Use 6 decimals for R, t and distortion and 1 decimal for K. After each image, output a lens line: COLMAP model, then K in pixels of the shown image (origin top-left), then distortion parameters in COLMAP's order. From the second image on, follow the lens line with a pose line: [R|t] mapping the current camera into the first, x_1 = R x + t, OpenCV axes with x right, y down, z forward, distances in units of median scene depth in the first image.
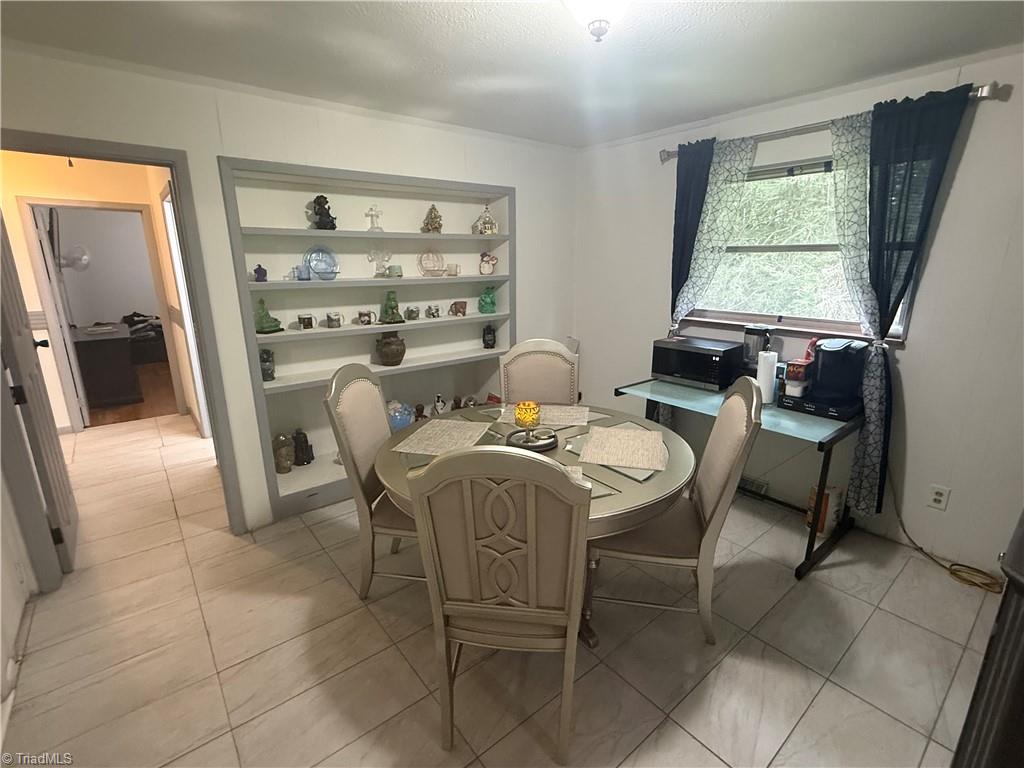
lens RADIAL K [[479.8, 0, 507.9], [0, 479.8, 381.5], [0, 0, 1]] dist [0.001399, -0.000703]
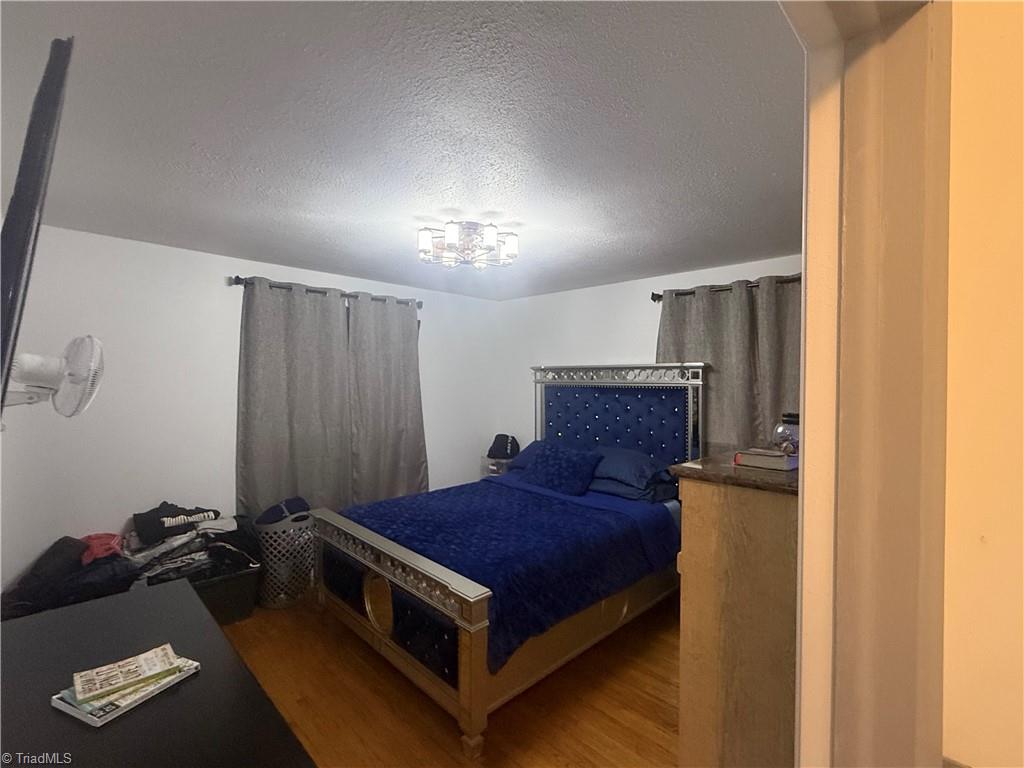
lens RADIAL K [[479.8, 0, 513.3], [0, 479.8, 389.4], [0, 0, 1]] dist [0.001399, -0.000703]
pose [[0.993898, 0.009849, 0.109864, -0.536438], [0.018716, 0.966505, -0.255966, -0.128613], [-0.108705, 0.256460, 0.960423, 0.563869]]
